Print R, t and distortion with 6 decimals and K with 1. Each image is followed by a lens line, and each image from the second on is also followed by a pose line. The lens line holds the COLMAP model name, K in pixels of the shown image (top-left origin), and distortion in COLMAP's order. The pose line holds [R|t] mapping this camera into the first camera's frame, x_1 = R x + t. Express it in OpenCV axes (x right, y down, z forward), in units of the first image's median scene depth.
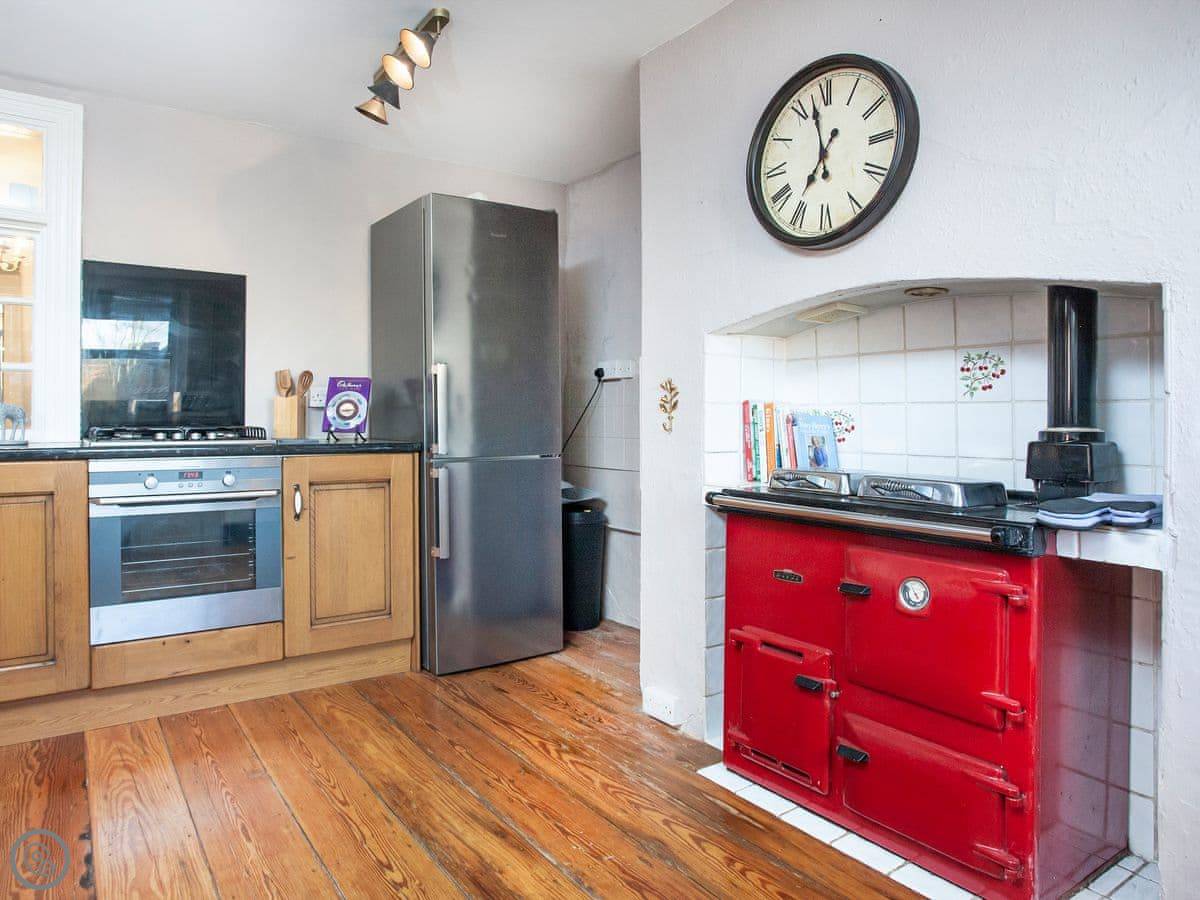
lens RADIAL K [[777.2, 0, 557.7], [0, 777.2, 411.6], [0, 0, 1]] dist [-0.053418, 0.022849]
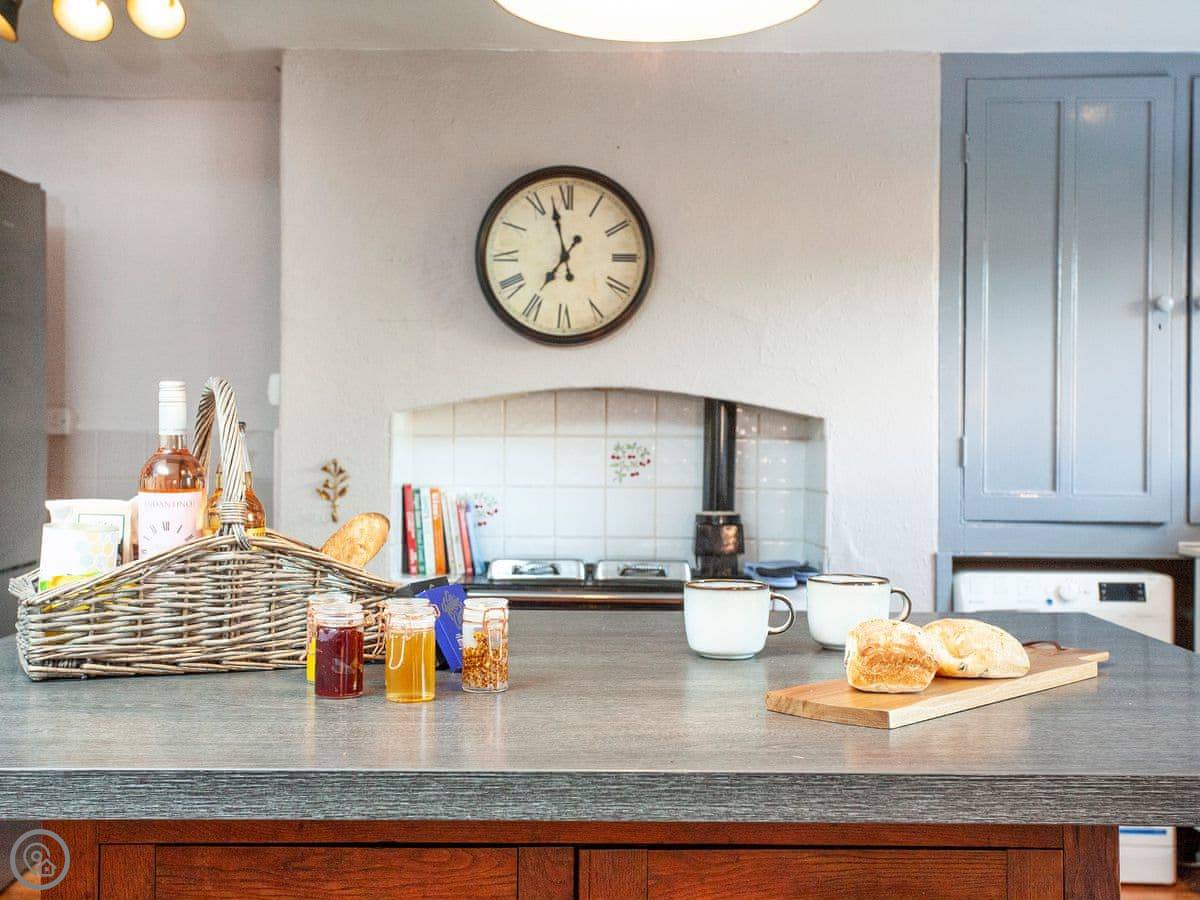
lens RADIAL K [[1470.0, 0, 638.2], [0, 1470.0, 432.6], [0, 0, 1]] dist [0.029937, 0.029165]
pose [[0.533440, 0.006692, 0.845811, -1.276496], [-0.012708, 0.999919, 0.000103, -0.094256], [-0.845742, -0.010804, 0.533482, -0.155650]]
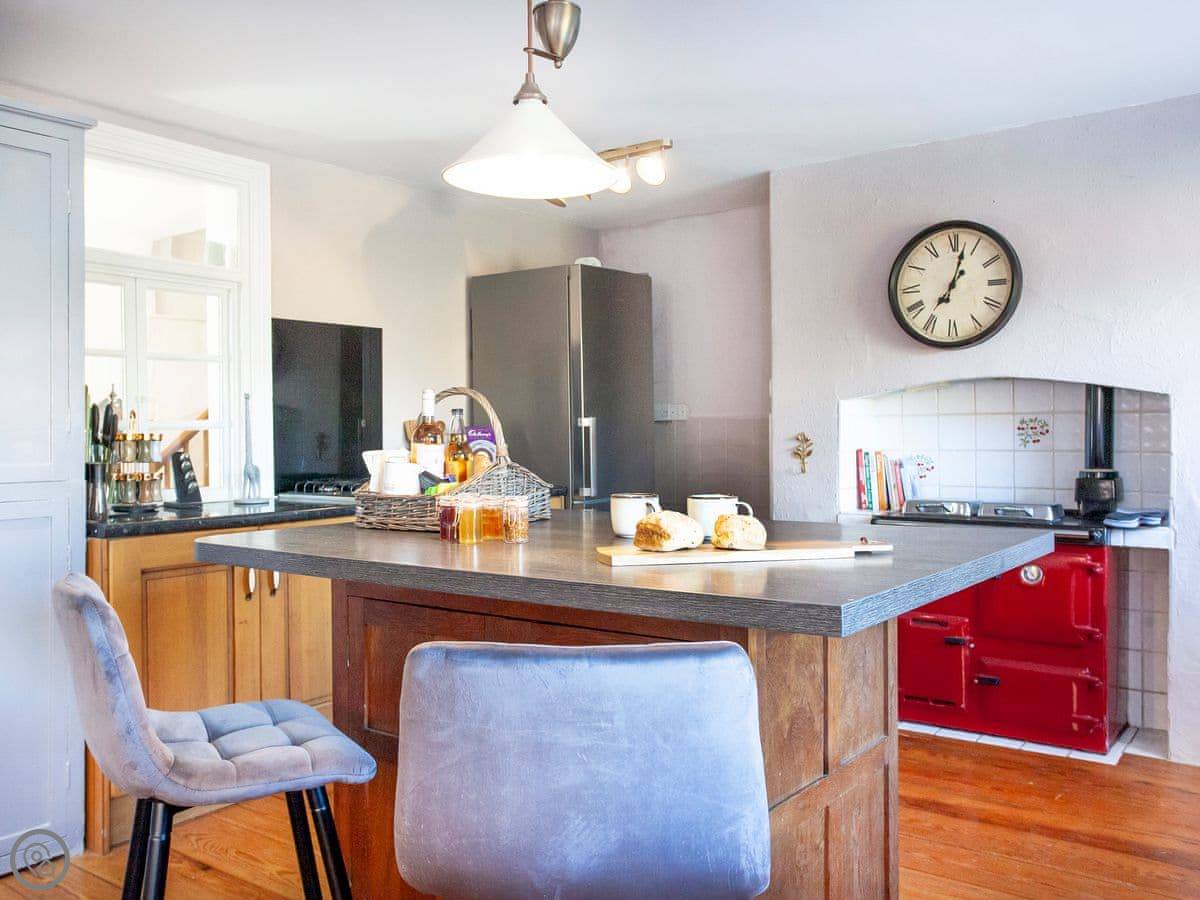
lens RADIAL K [[1056.2, 0, 576.9], [0, 1056.2, 445.1], [0, 0, 1]] dist [-0.006350, -0.001659]
pose [[0.940348, -0.016979, 0.339790, -1.004083], [0.009257, 0.999661, 0.024332, -0.083910], [-0.340088, -0.019735, 0.940186, -0.648862]]
